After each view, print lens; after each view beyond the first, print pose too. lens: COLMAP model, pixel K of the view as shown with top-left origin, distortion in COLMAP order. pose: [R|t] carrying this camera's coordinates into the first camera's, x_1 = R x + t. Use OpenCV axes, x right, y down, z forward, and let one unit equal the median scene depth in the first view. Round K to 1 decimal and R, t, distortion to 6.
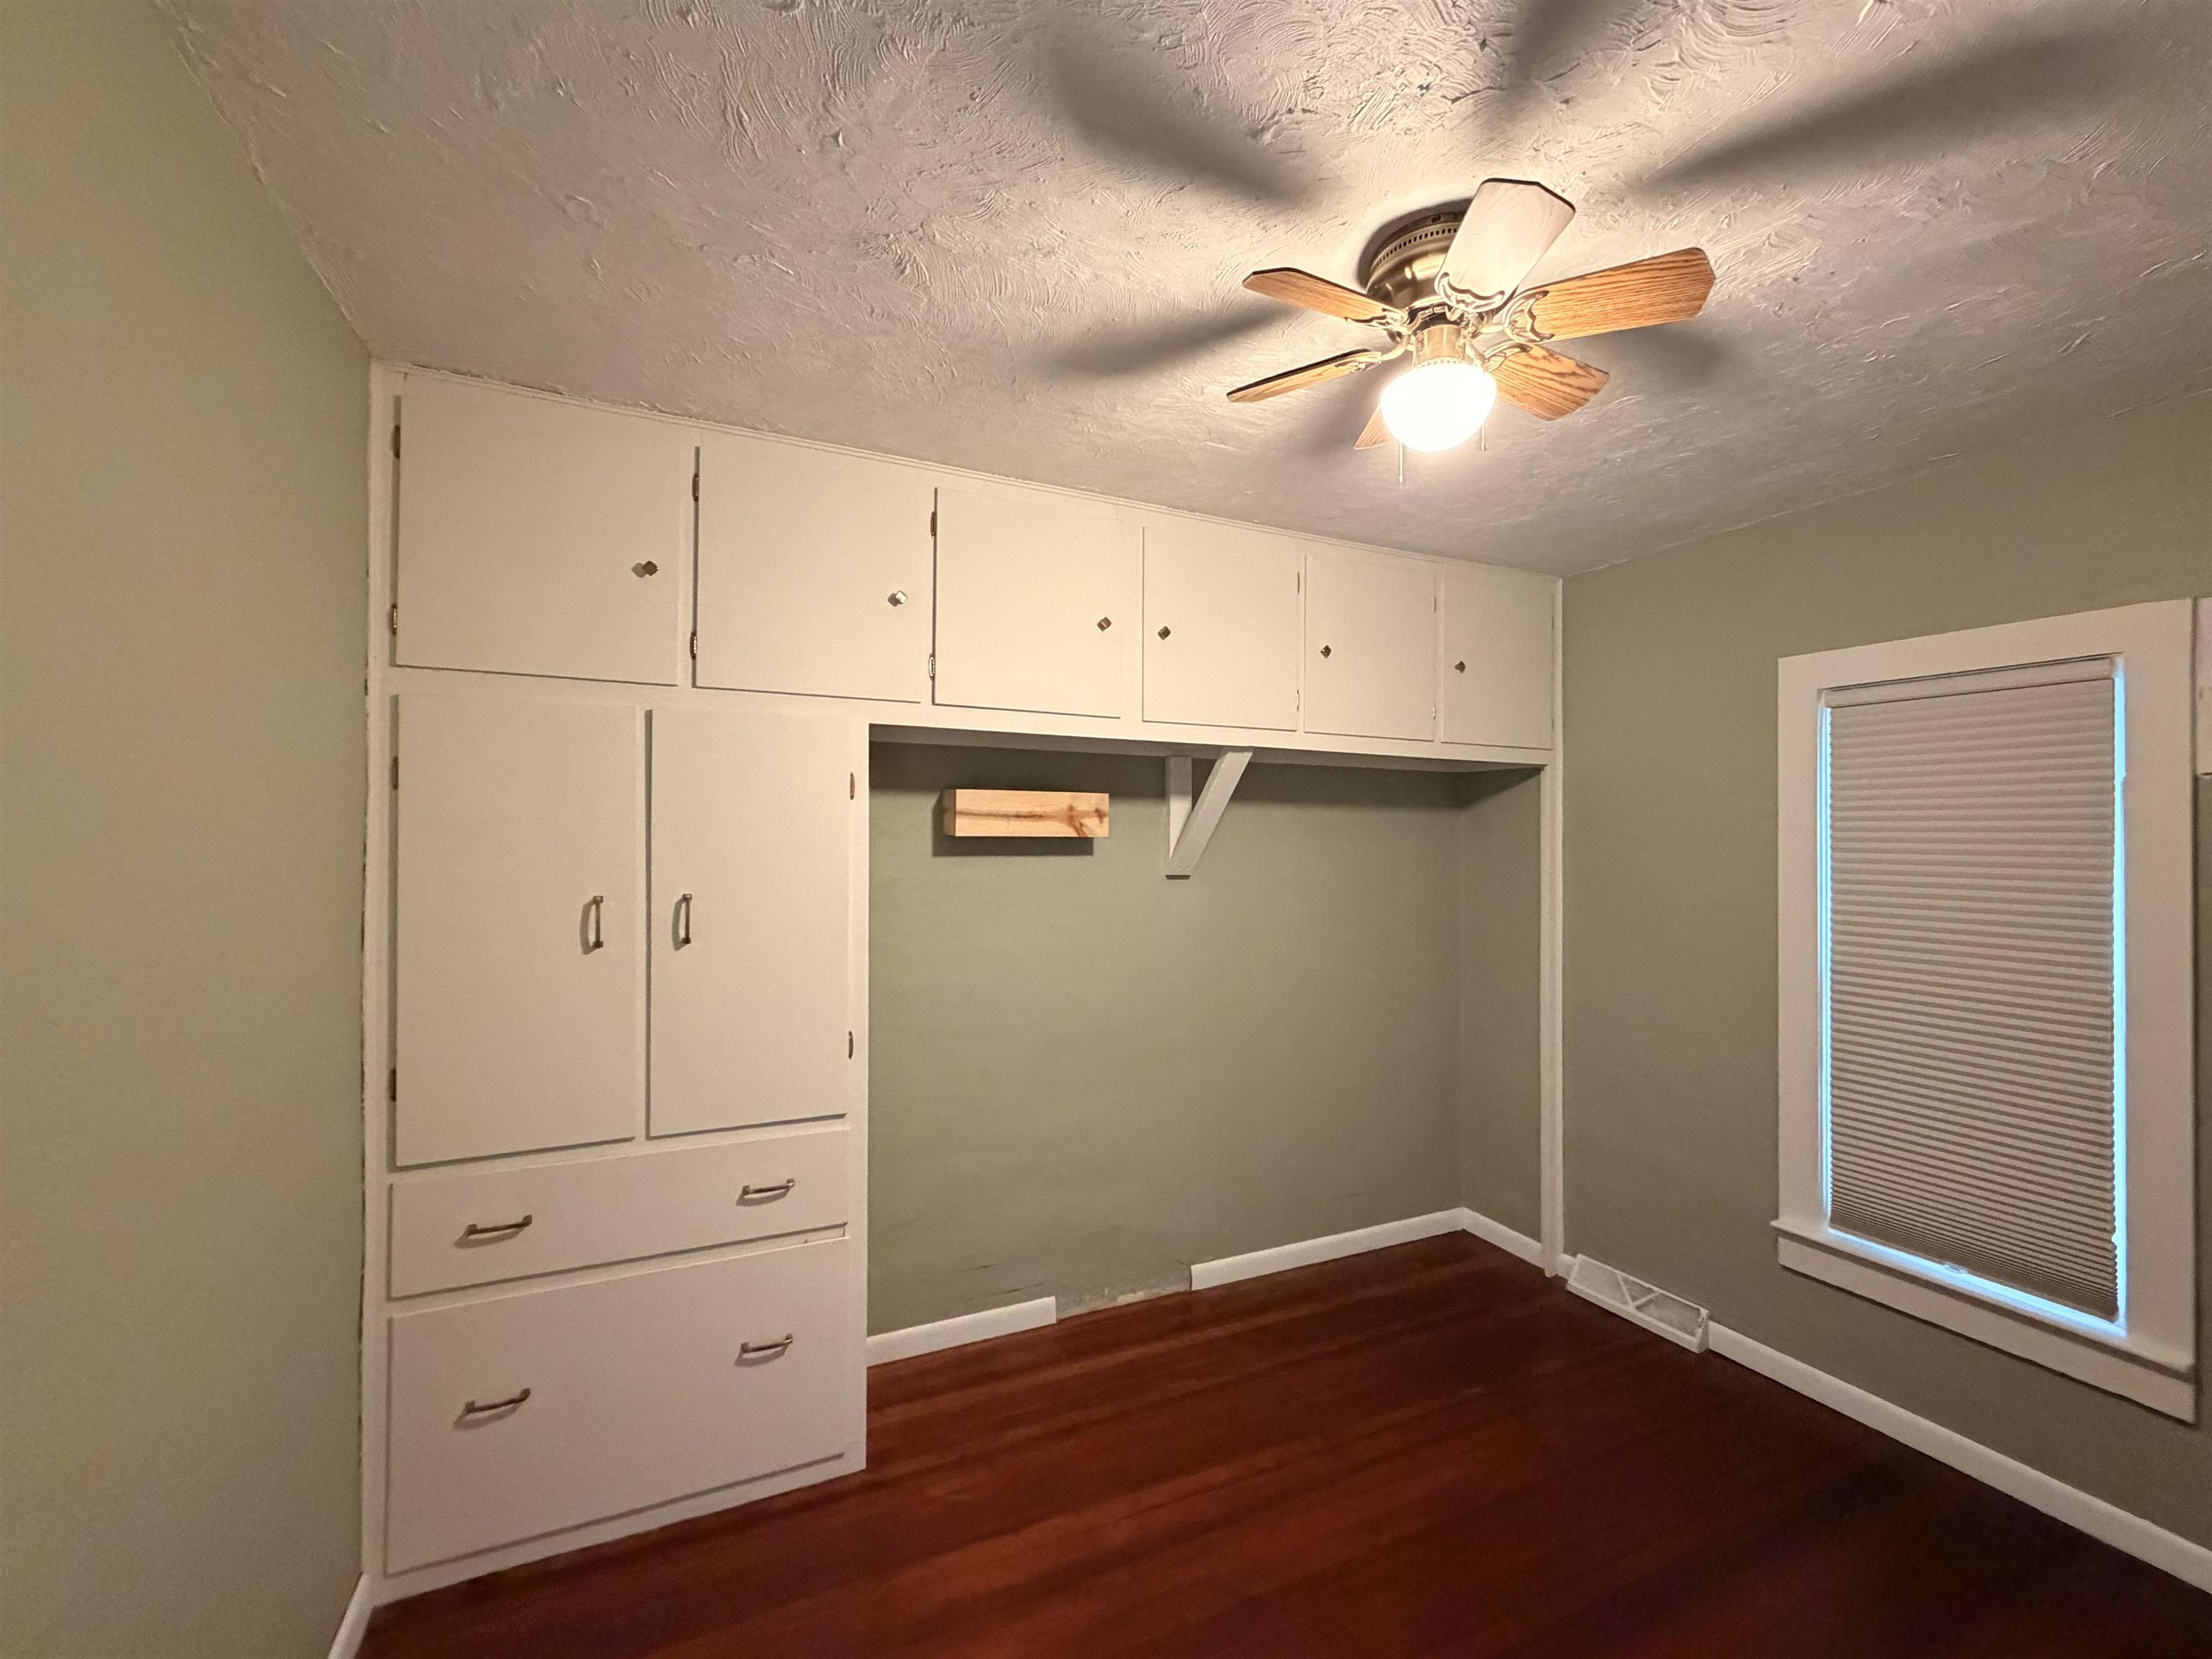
lens RADIAL K [[879.0, 0, 1106.0], [0, 879.0, 829.5], [0, 0, 1]] dist [0.000642, 0.000118]
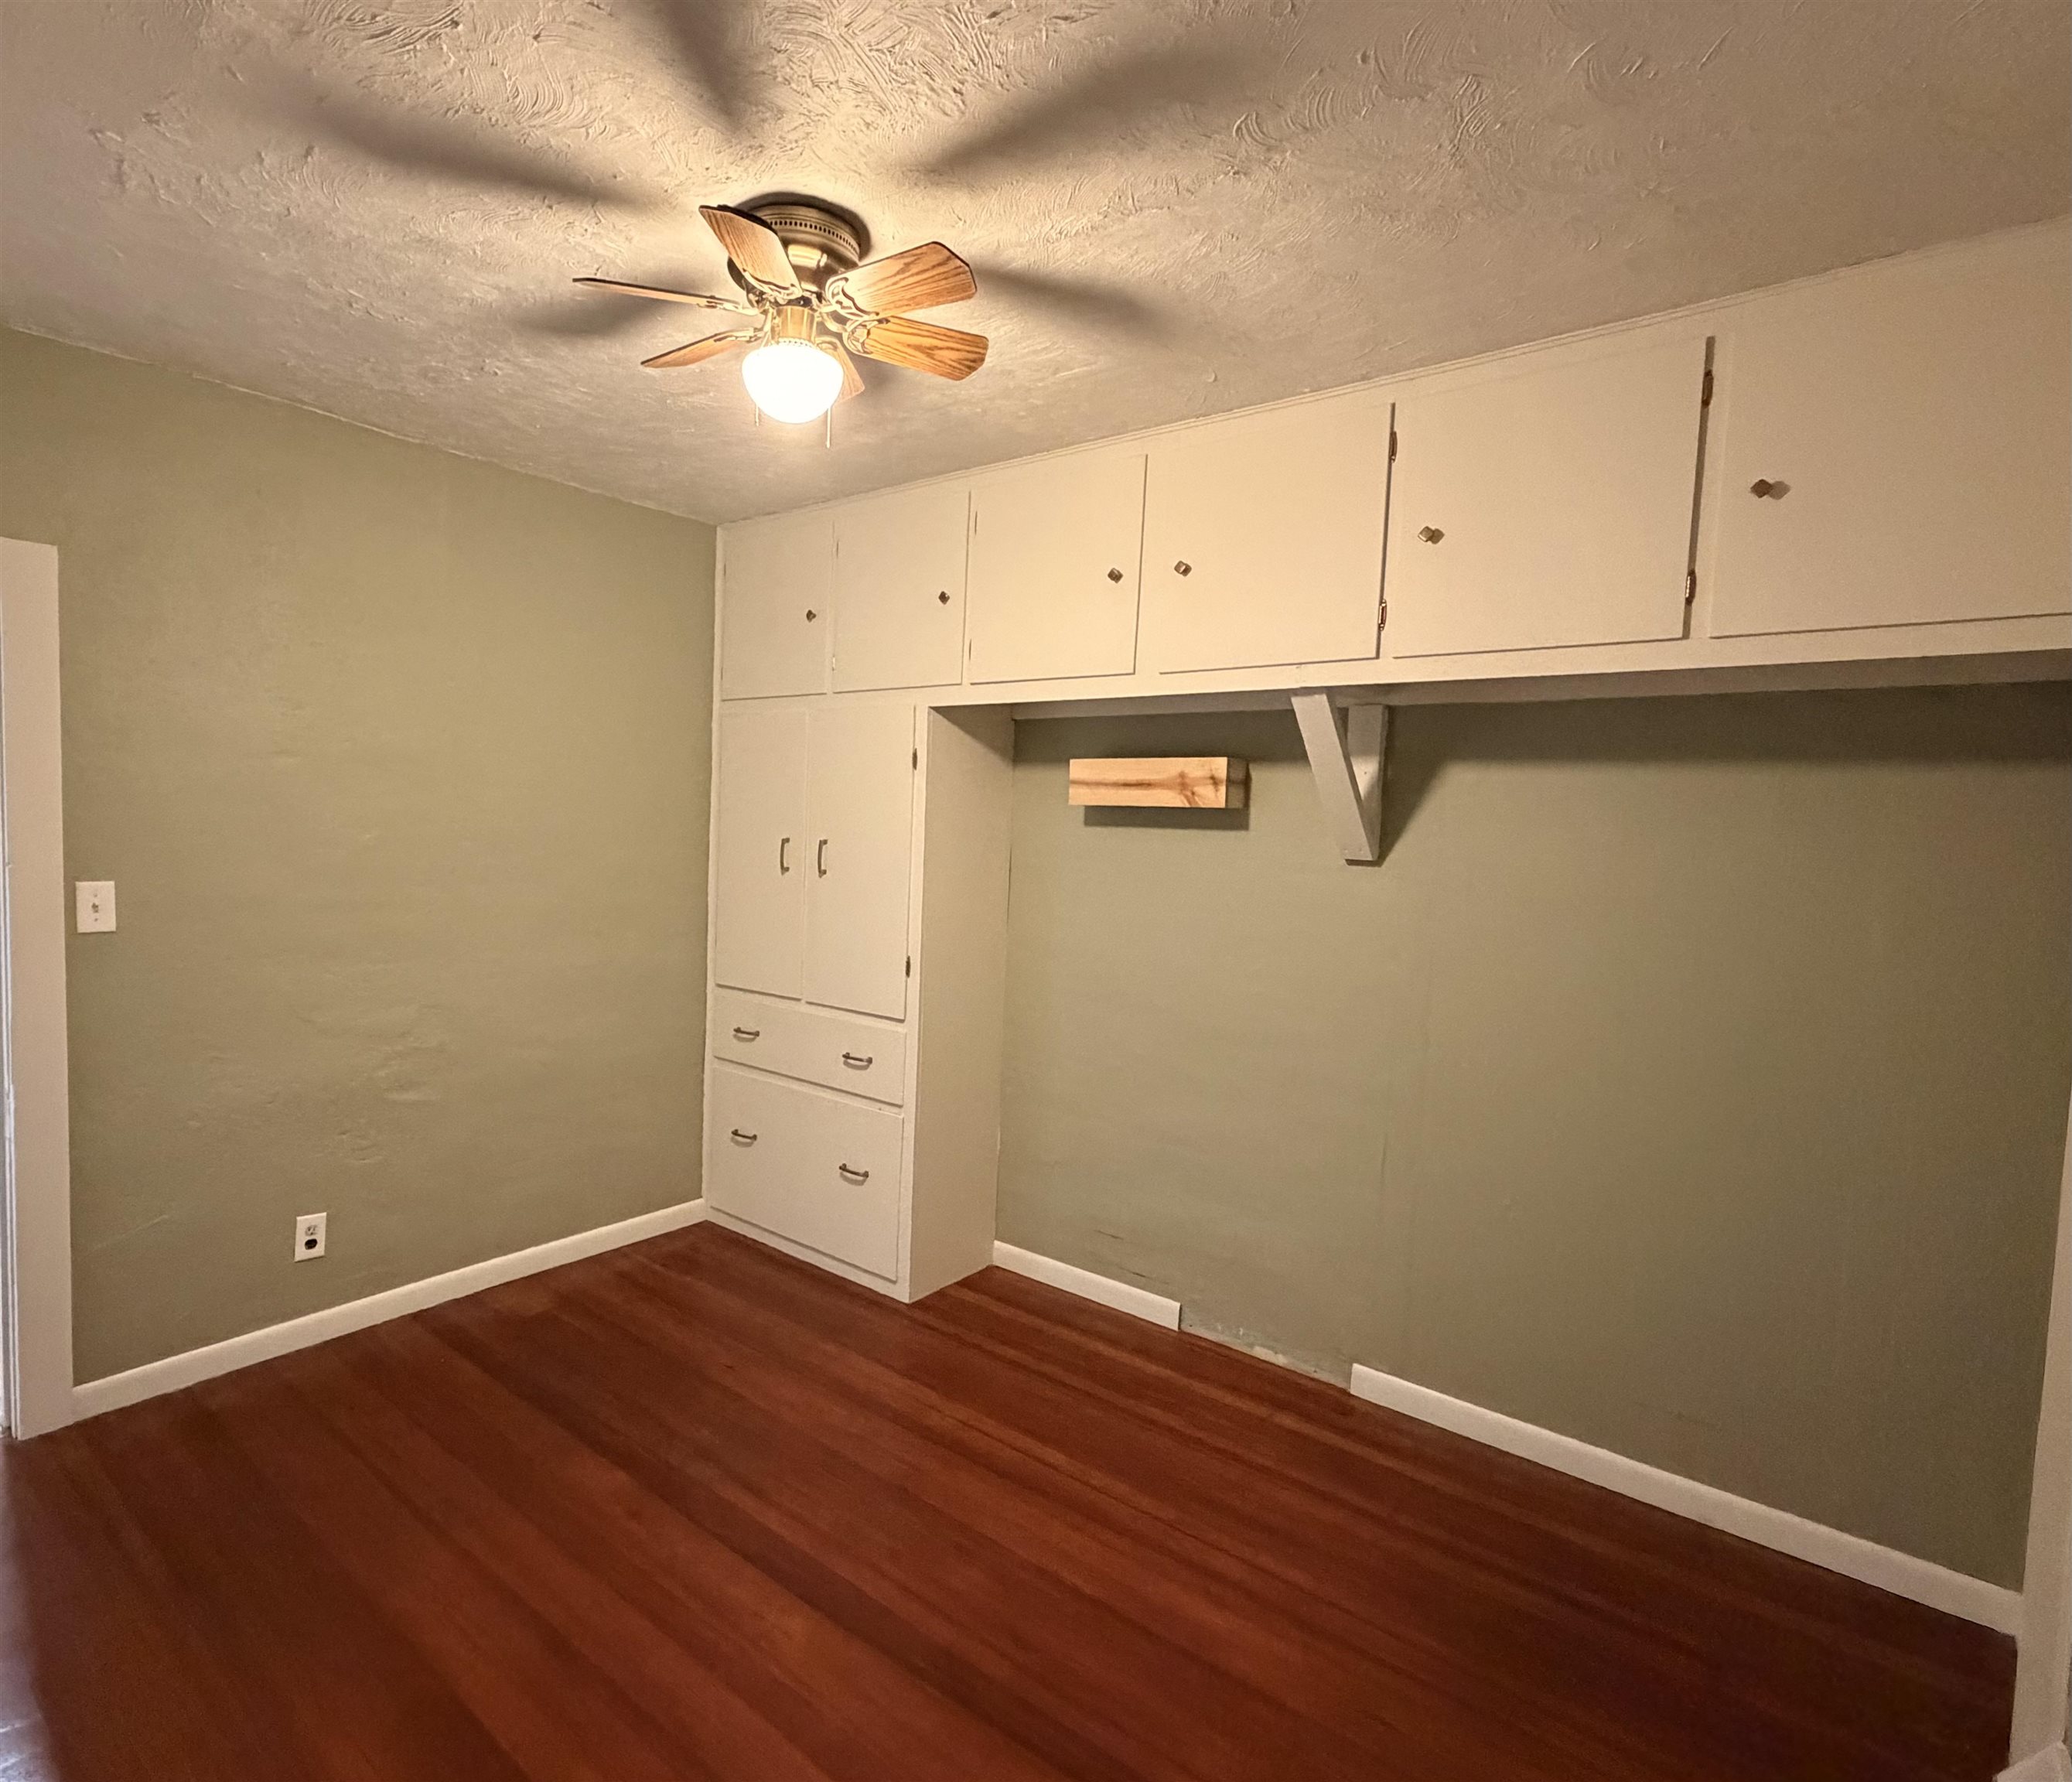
lens RADIAL K [[1113.9, 0, 1036.0], [0, 1113.9, 891.0], [0, 0, 1]] dist [-0.001560, 0.000255]
pose [[0.461265, 0.056418, -0.885467, 0.951779], [-0.026834, 0.998407, 0.049636, 0.043945], [0.886856, 0.000866, 0.462044, 0.342212]]
